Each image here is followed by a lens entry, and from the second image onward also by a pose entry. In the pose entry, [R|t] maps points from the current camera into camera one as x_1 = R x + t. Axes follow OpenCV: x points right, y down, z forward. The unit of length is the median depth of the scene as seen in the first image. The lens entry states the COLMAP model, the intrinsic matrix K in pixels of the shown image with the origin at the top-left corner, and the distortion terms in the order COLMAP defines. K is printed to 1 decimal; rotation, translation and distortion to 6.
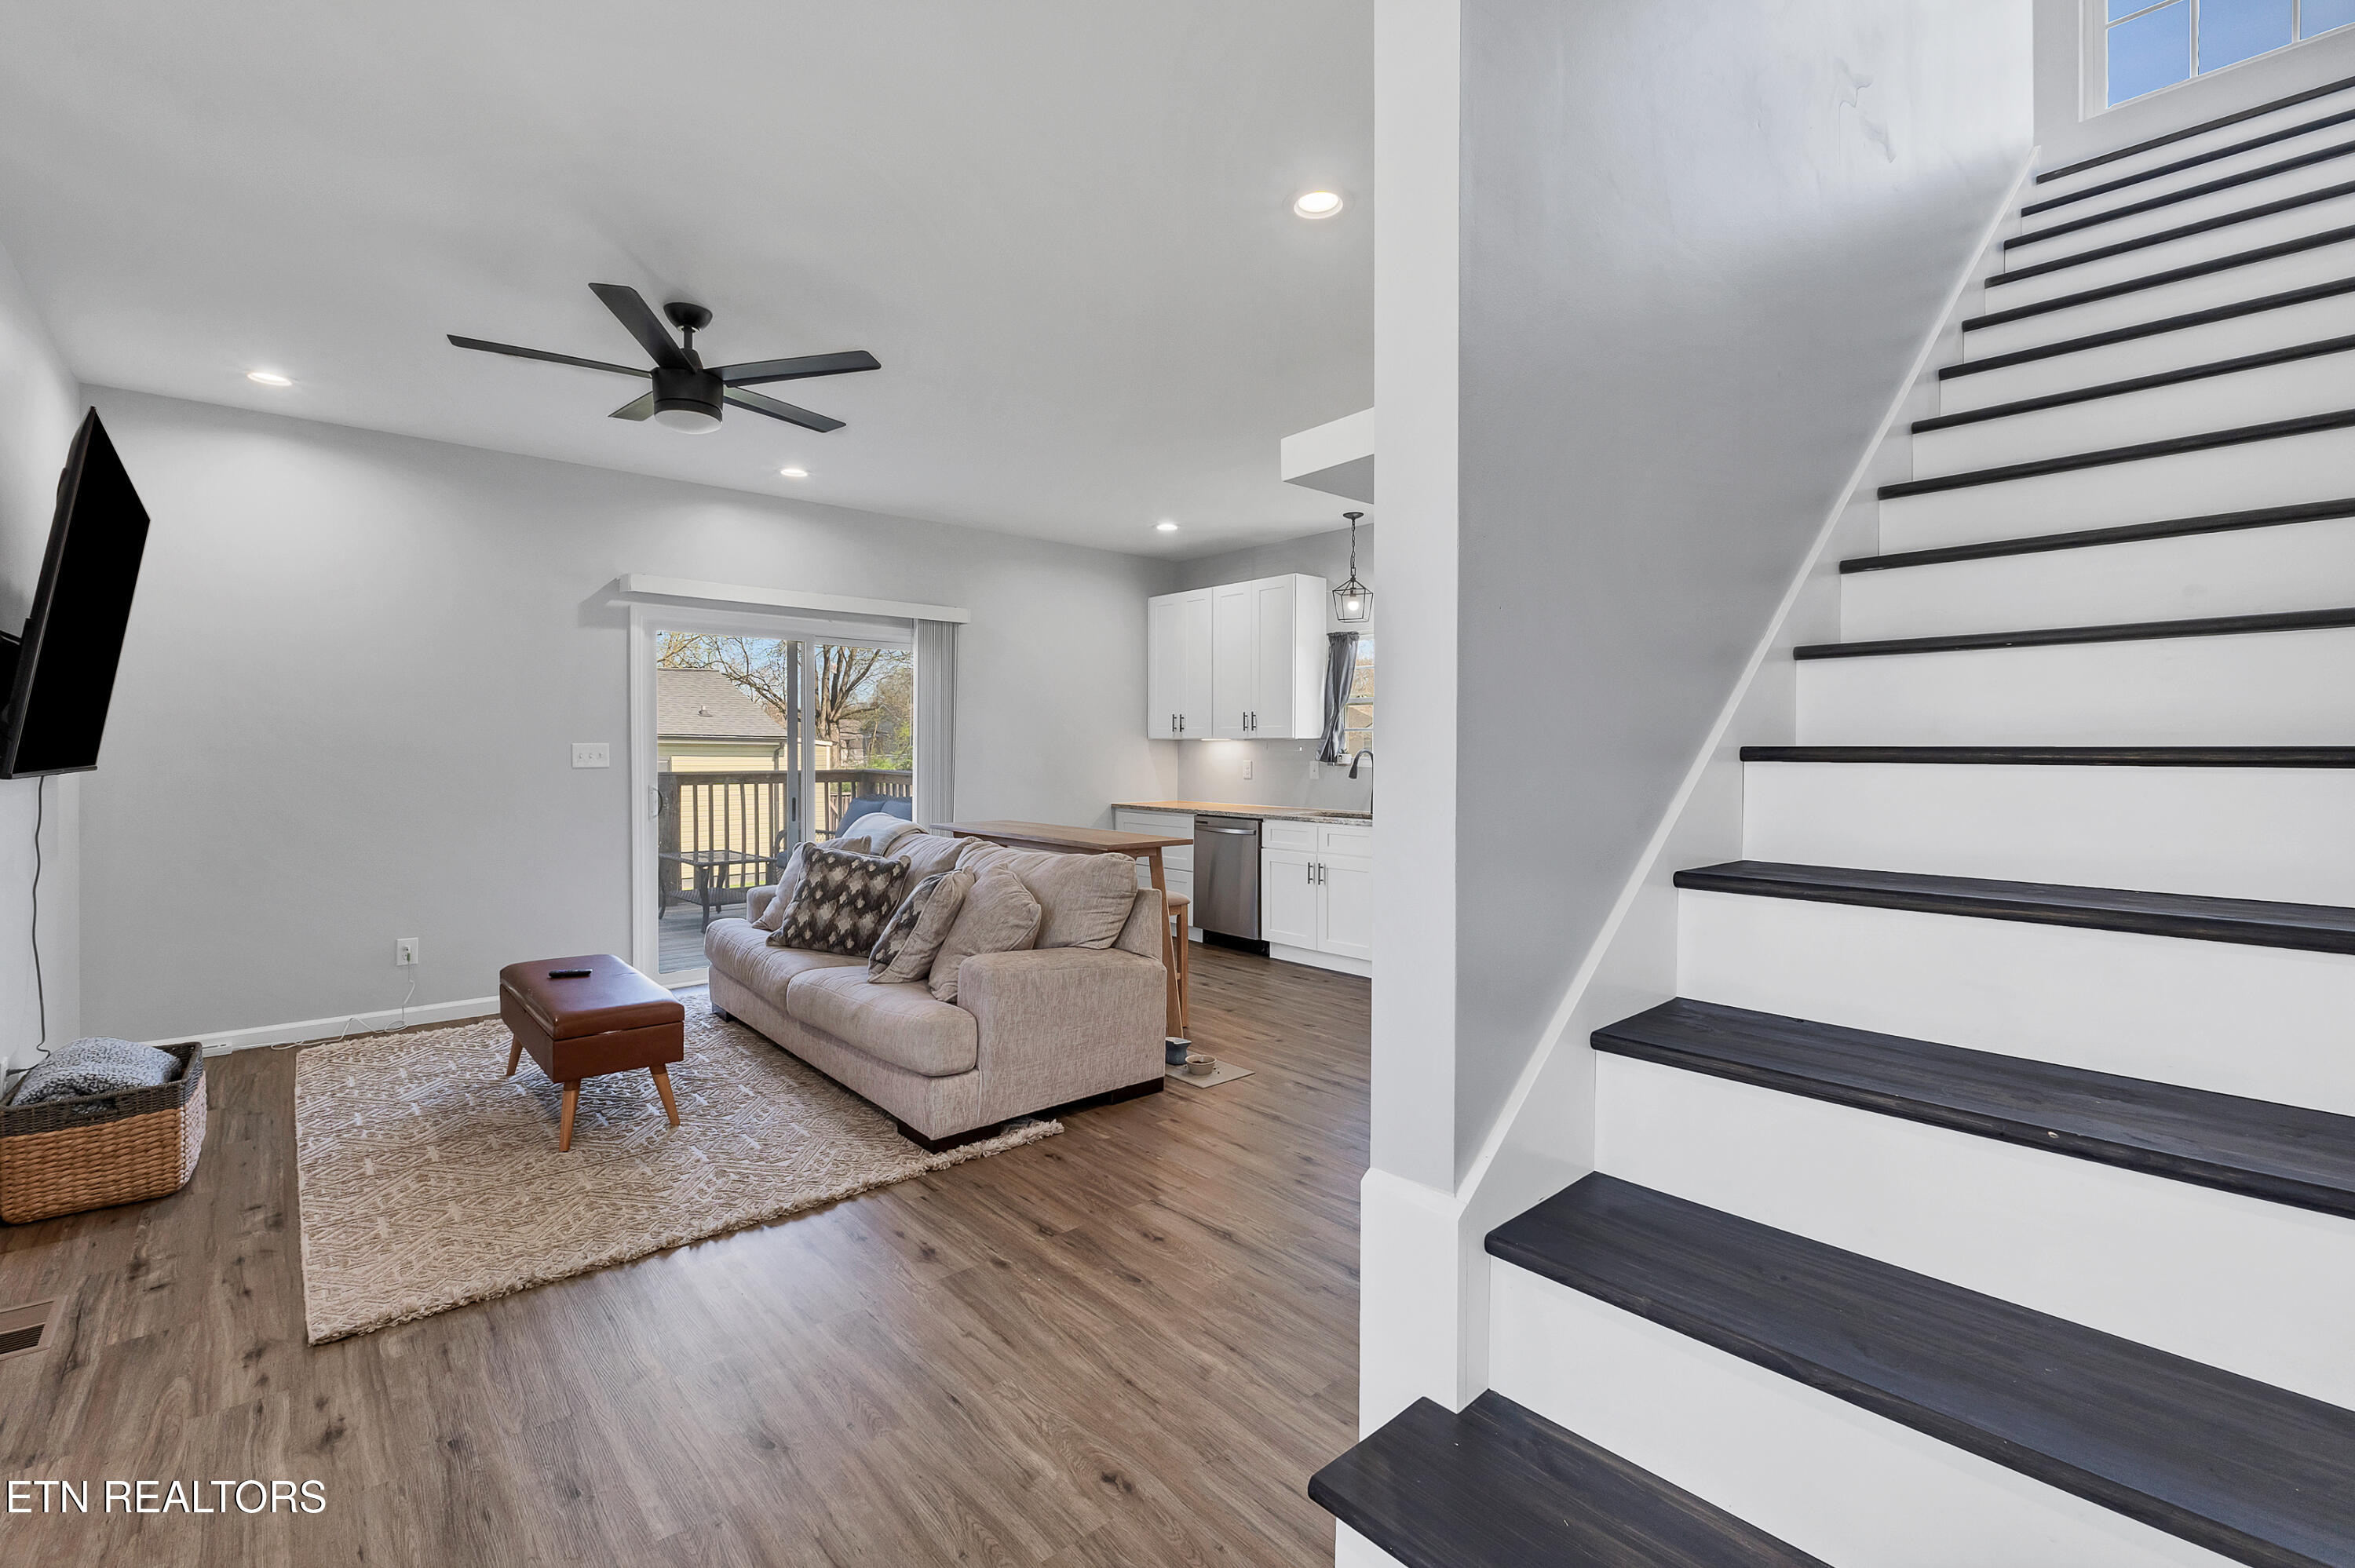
lens RADIAL K [[1045.7, 0, 1177.5], [0, 1045.7, 784.0], [0, 0, 1]] dist [-0.001950, -0.001300]
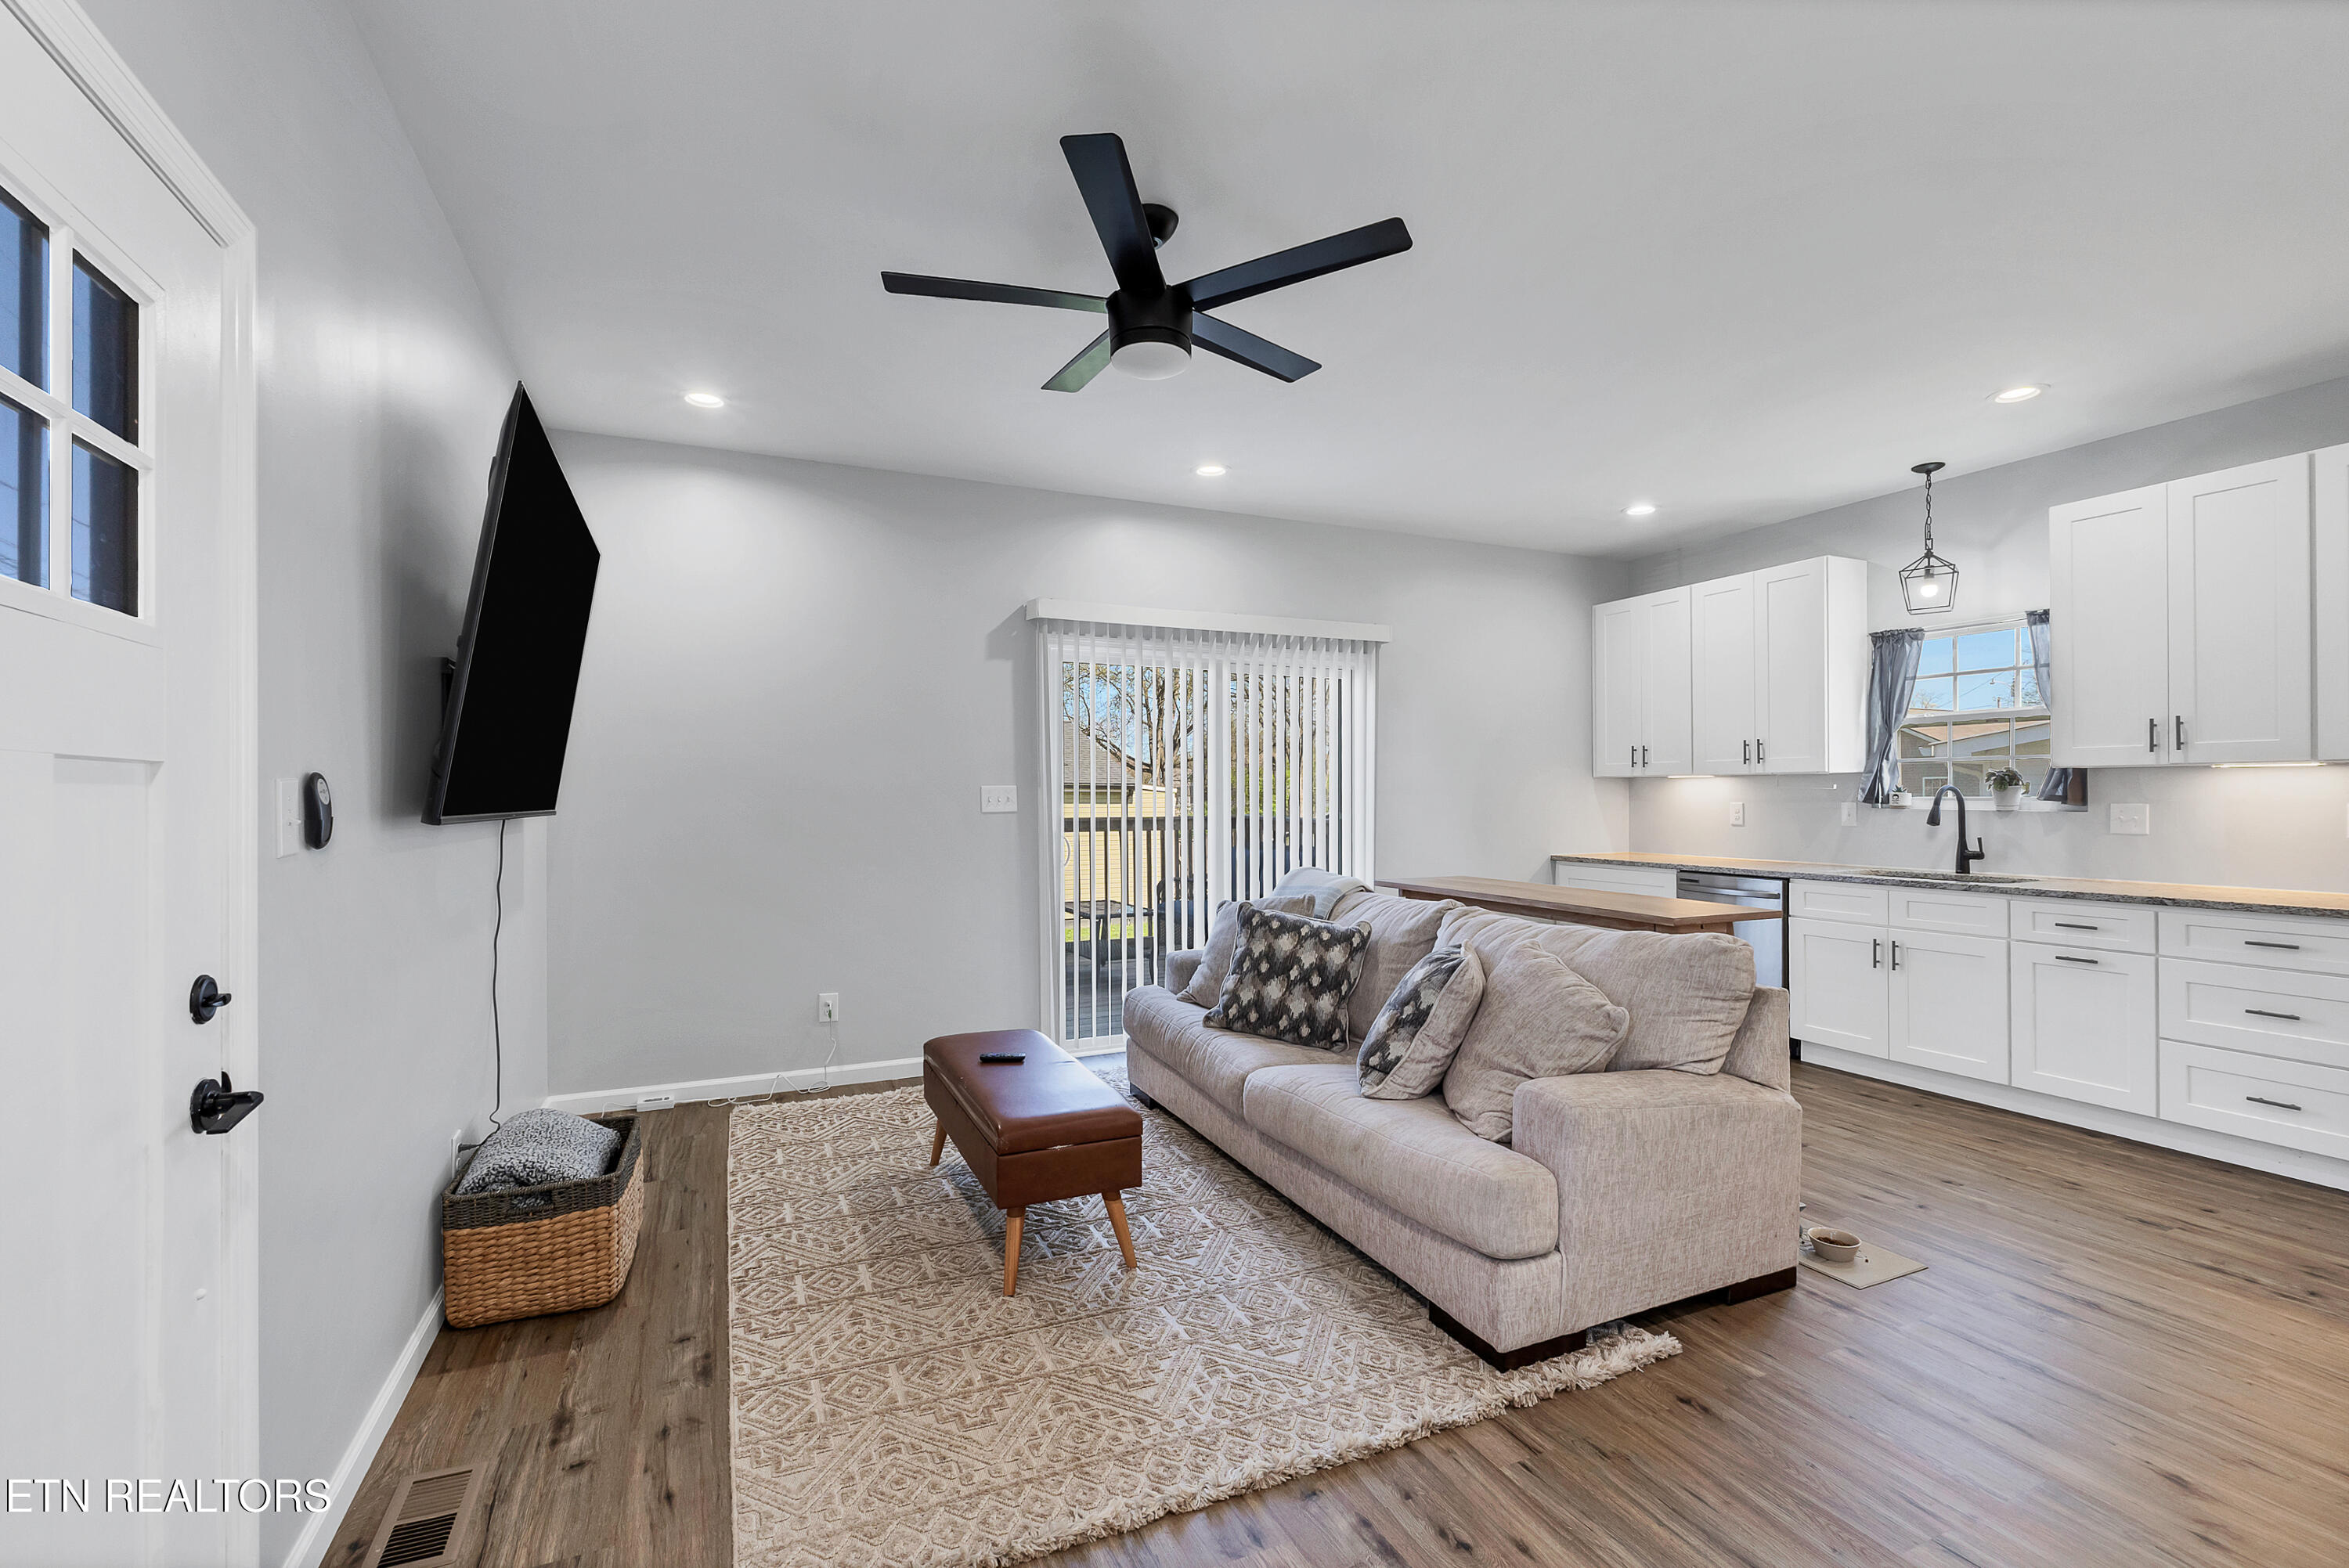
lens RADIAL K [[1016.4, 0, 1179.5], [0, 1016.4, 839.1], [0, 0, 1]] dist [-0.001873, -0.000480]
pose [[0.958426, 0.004952, -0.285298, -0.218743], [-0.002405, 0.999954, 0.009276, -0.001782], [0.285331, -0.008204, 0.958394, 0.268119]]
